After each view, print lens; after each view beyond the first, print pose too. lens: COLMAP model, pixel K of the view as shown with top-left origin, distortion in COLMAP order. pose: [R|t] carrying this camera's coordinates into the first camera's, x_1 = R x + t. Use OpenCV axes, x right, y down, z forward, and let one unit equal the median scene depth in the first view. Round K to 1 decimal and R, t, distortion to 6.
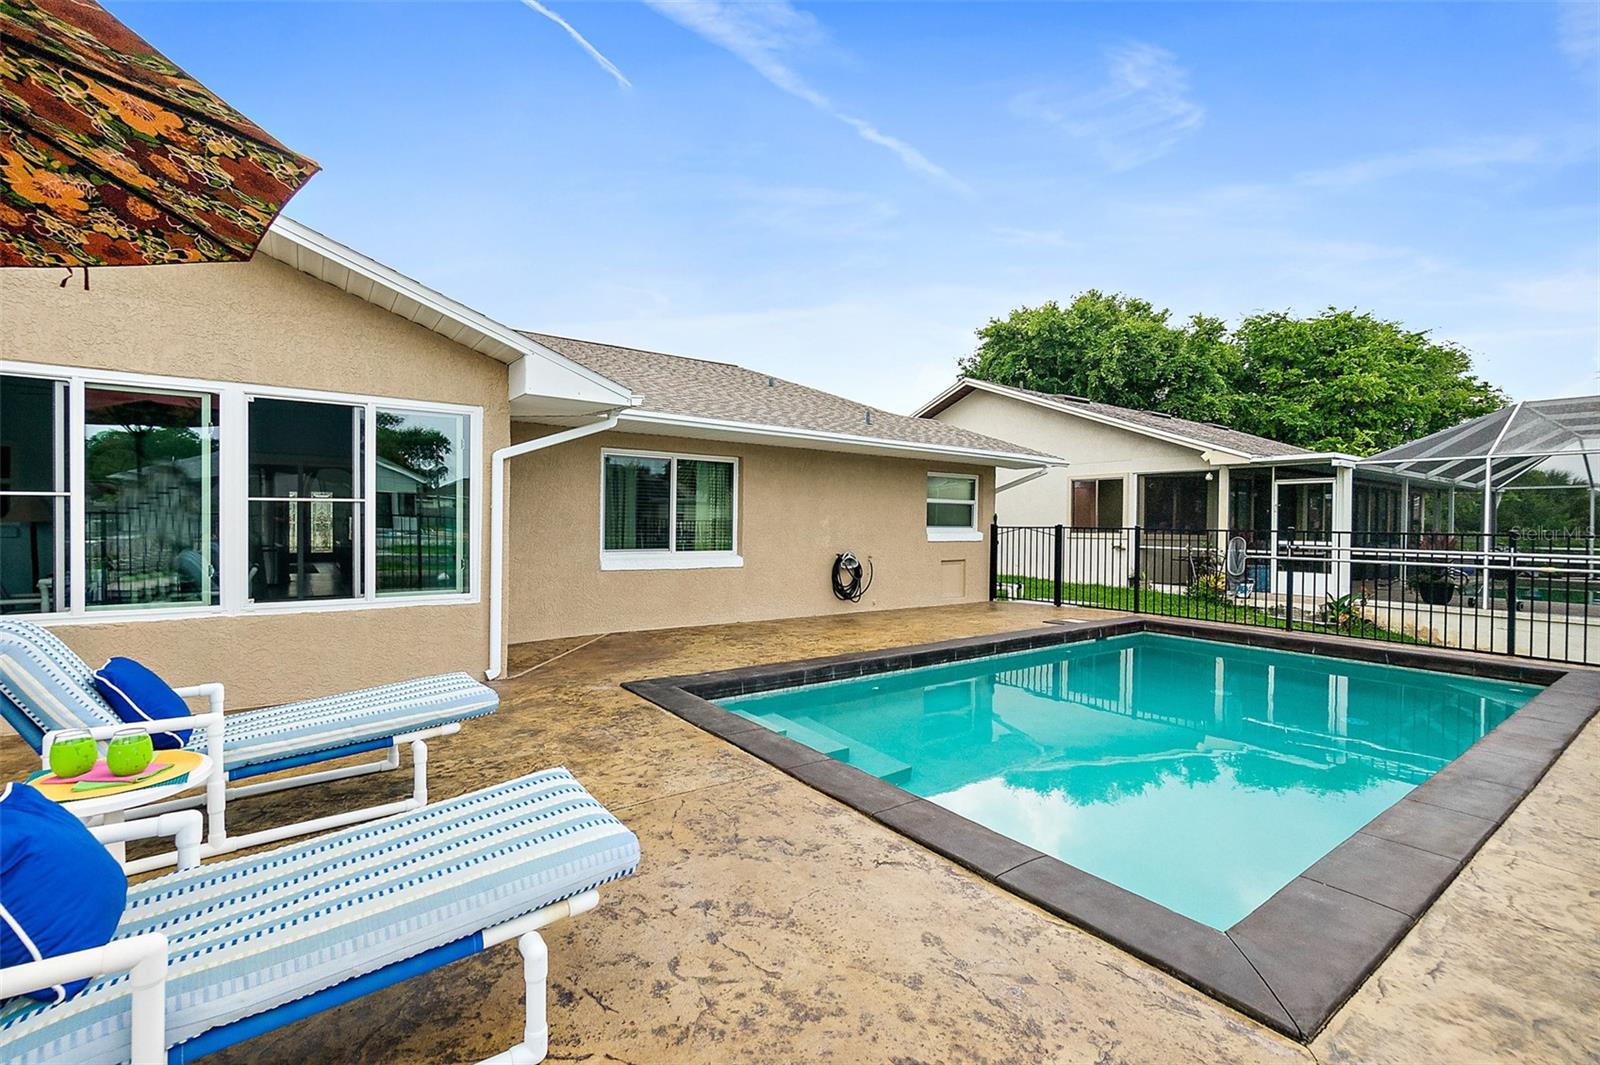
lens RADIAL K [[703.8, 0, 779.6], [0, 703.8, 524.8], [0, 0, 1]] dist [0.000423, 0.000116]
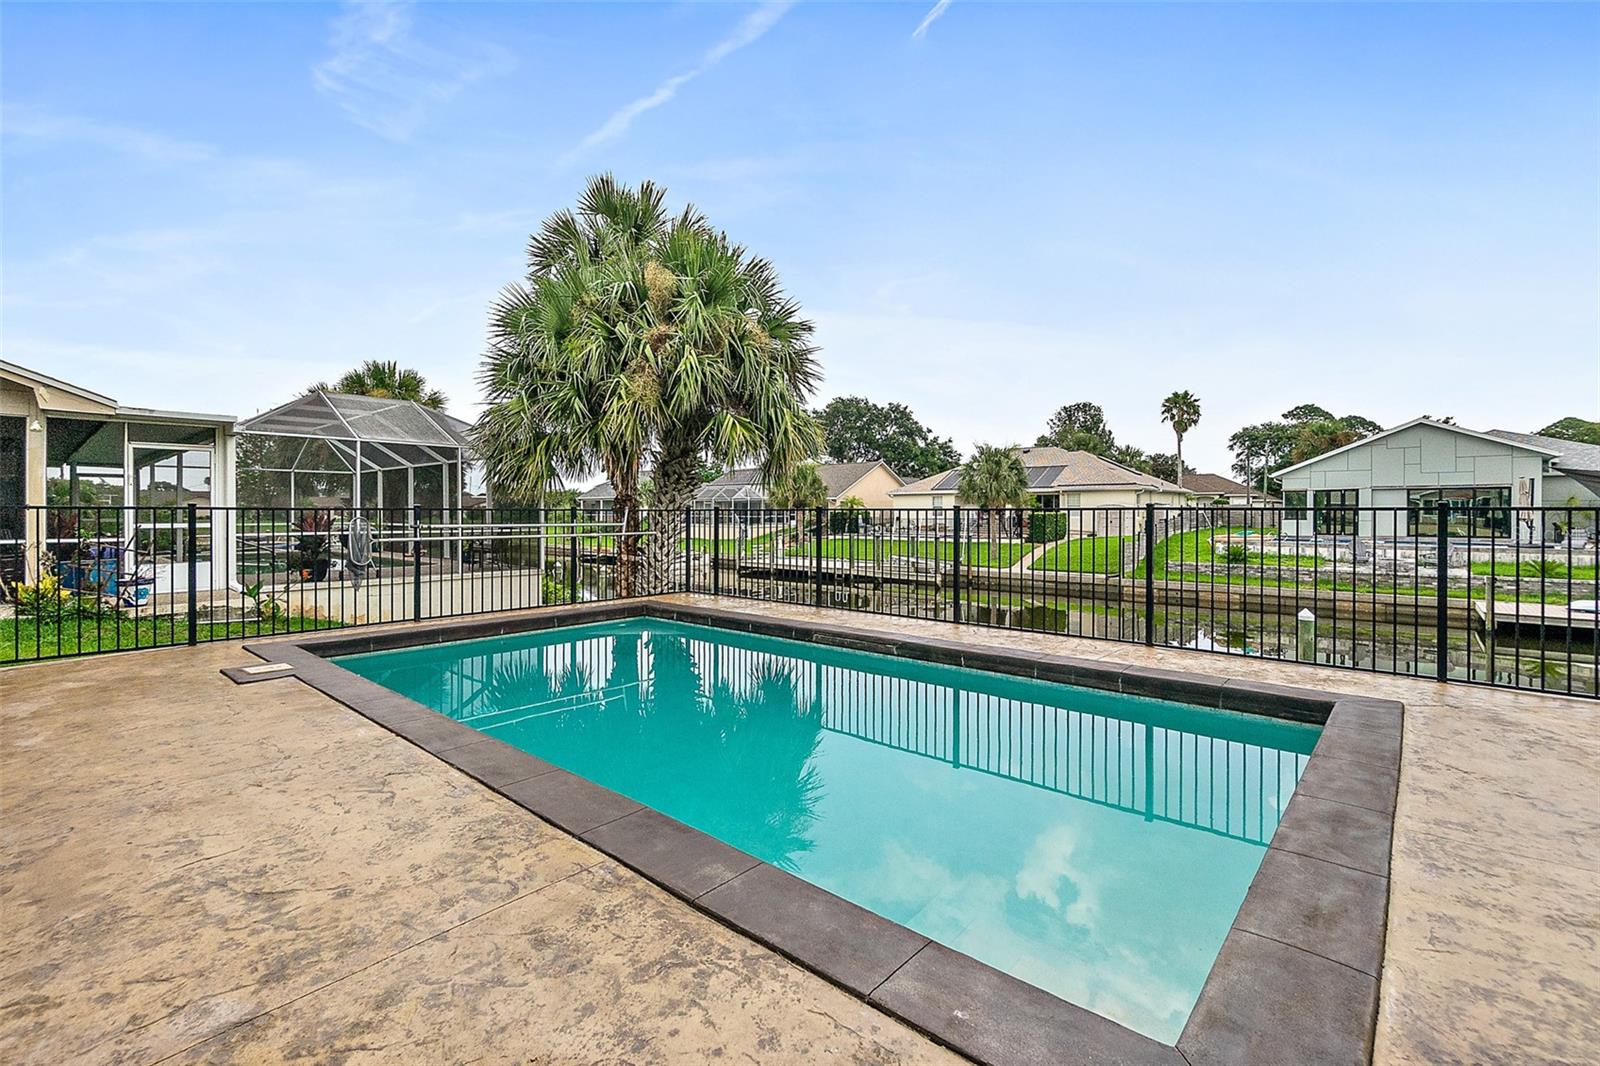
lens RADIAL K [[700.5, 0, 784.0], [0, 700.5, 522.1], [0, 0, 1]] dist [-0.005459, -0.000004]
pose [[-0.217862, -0.028335, 0.975568, -0.166316], [0.002071, 0.999563, 0.029495, 0.000679], [-0.975977, 0.008446, -0.217708, 0.520402]]
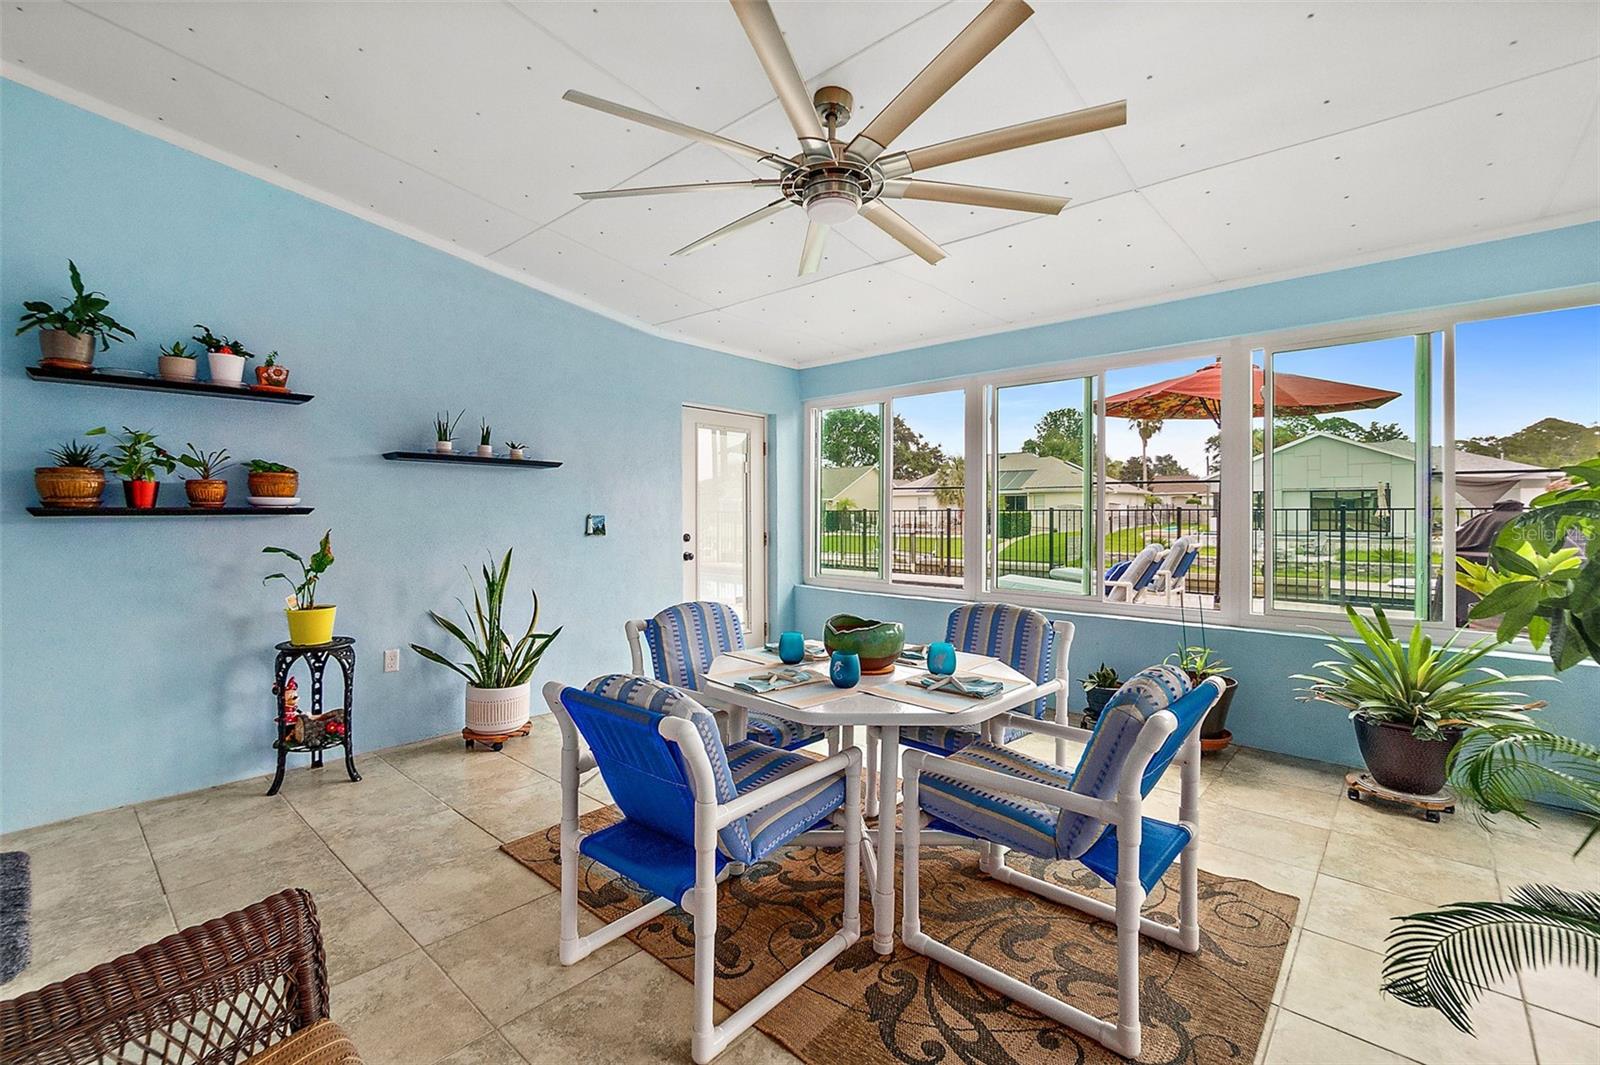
lens RADIAL K [[703.8, 0, 779.6], [0, 703.8, 524.8], [0, 0, 1]] dist [0.000423, 0.000116]
pose [[-0.205277, -0.031808, 0.978187, -0.760859], [0.005519, 0.999418, 0.033657, -0.010912], [-0.978688, 0.012308, -0.204982, 0.631986]]
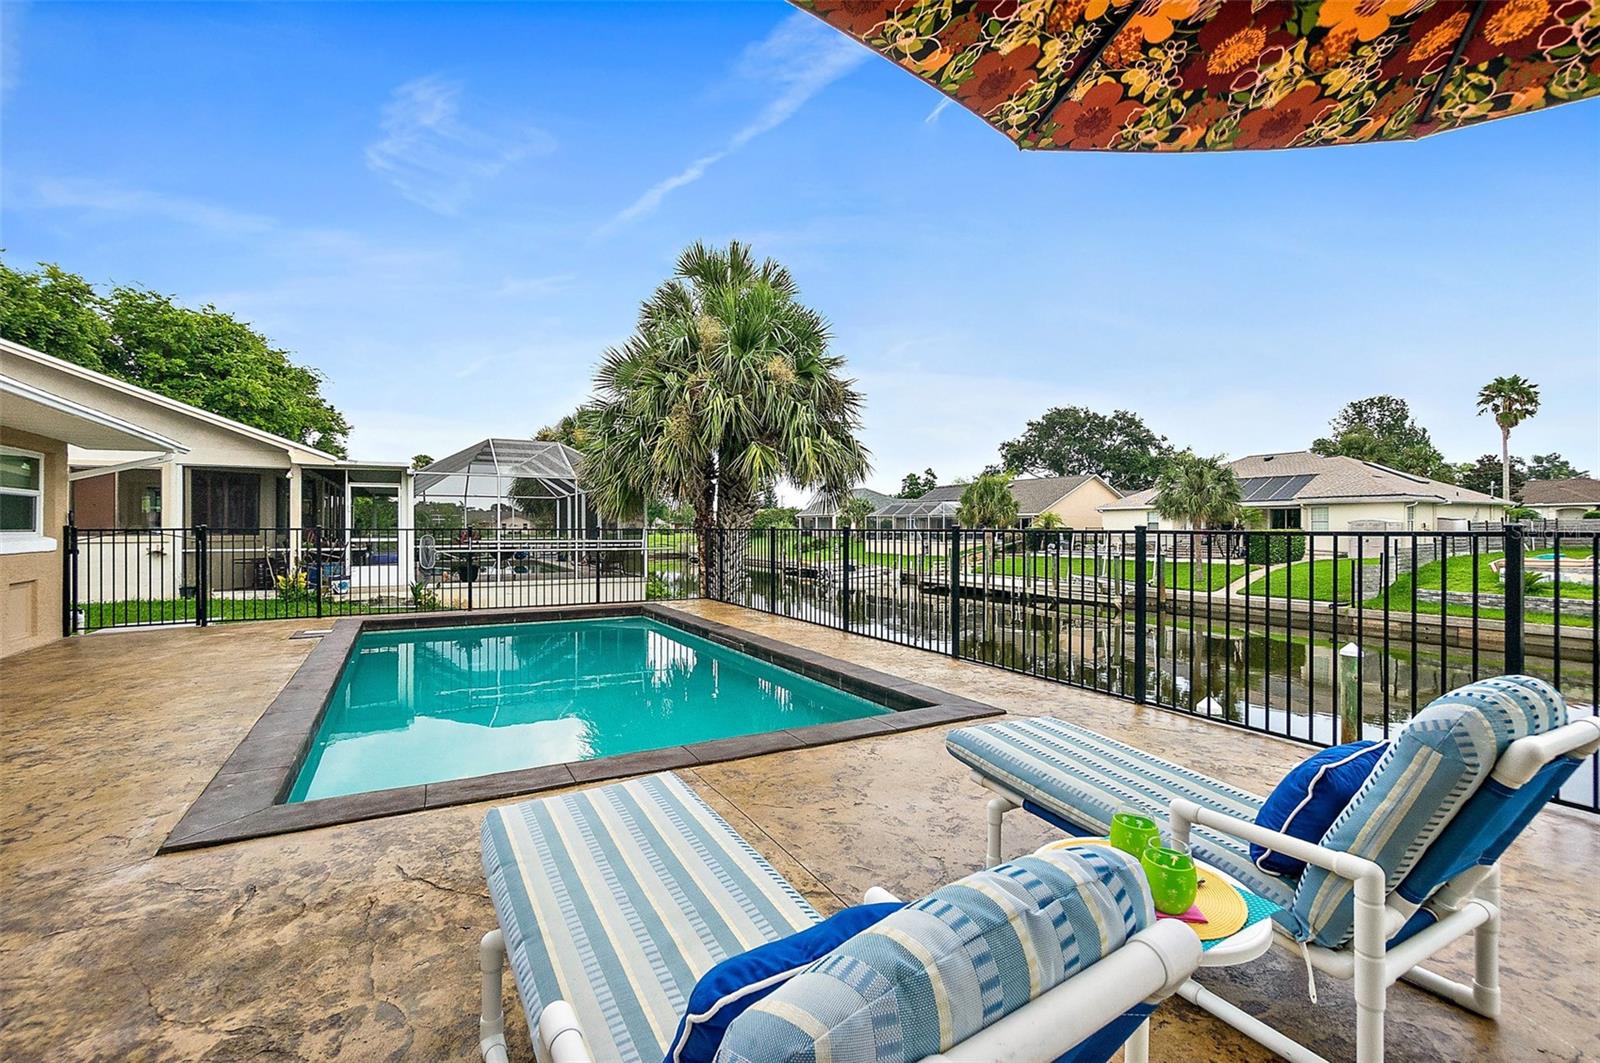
lens RADIAL K [[692.1, 0, 784.0], [0, 692.1, 528.9], [0, 0, 1]] dist [-0.001352, 0.000928]
pose [[0.125363, -0.016118, 0.991980, -0.284489], [0.006754, 0.999859, 0.015393, -0.004139], [-0.992088, 0.004770, 0.125454, 0.213472]]
